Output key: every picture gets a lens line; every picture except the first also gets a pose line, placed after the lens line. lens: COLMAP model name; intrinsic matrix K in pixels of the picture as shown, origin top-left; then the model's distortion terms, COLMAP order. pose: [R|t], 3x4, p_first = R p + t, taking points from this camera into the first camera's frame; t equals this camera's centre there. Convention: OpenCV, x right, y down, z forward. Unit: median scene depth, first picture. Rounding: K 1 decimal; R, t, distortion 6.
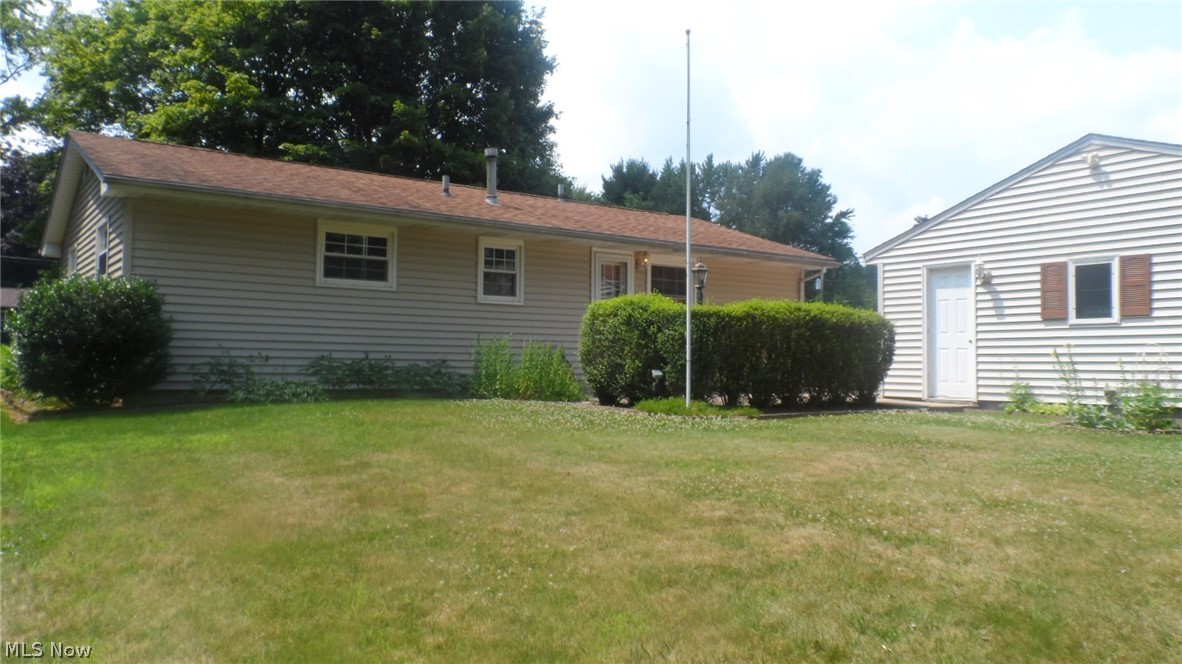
lens RADIAL K [[939.7, 0, 587.1], [0, 939.7, 326.1], [0, 0, 1]] dist [-0.053706, 0.000622]
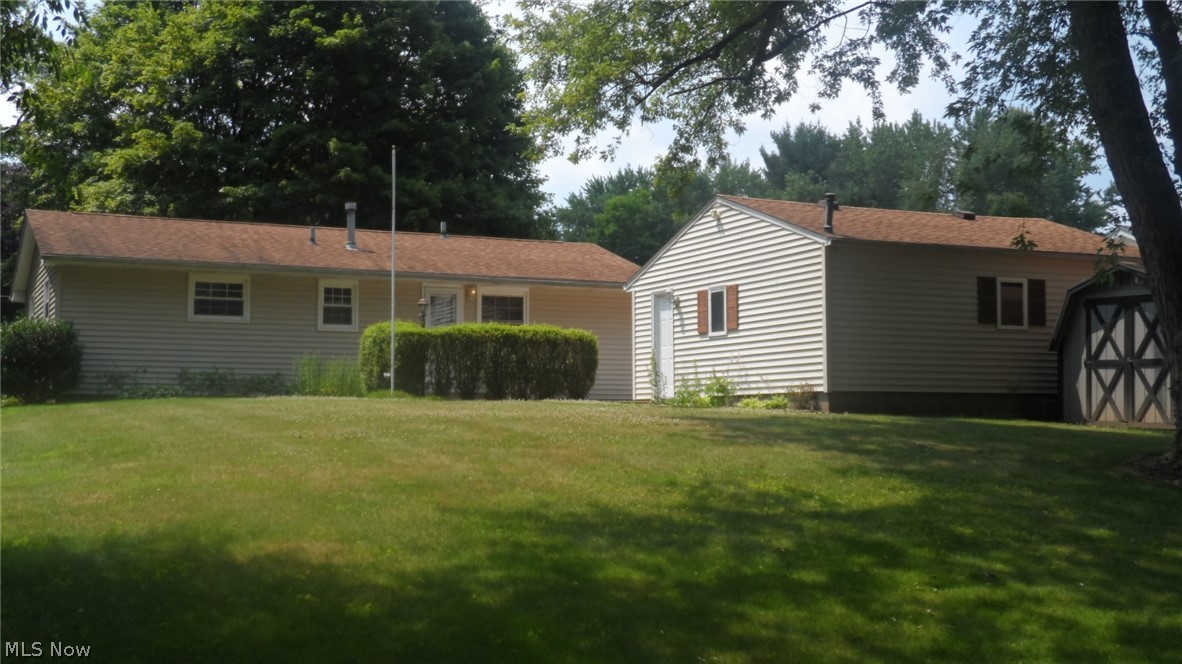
lens RADIAL K [[1428.4, 0, 593.3], [0, 1428.4, 336.7], [0, 0, 1]] dist [-0.100362, 0.000000]
pose [[0.987653, -0.021058, -0.155239, 0.617109], [0.018082, 0.999625, -0.020560, 0.034037], [0.155613, 0.017499, 0.987663, -0.967512]]
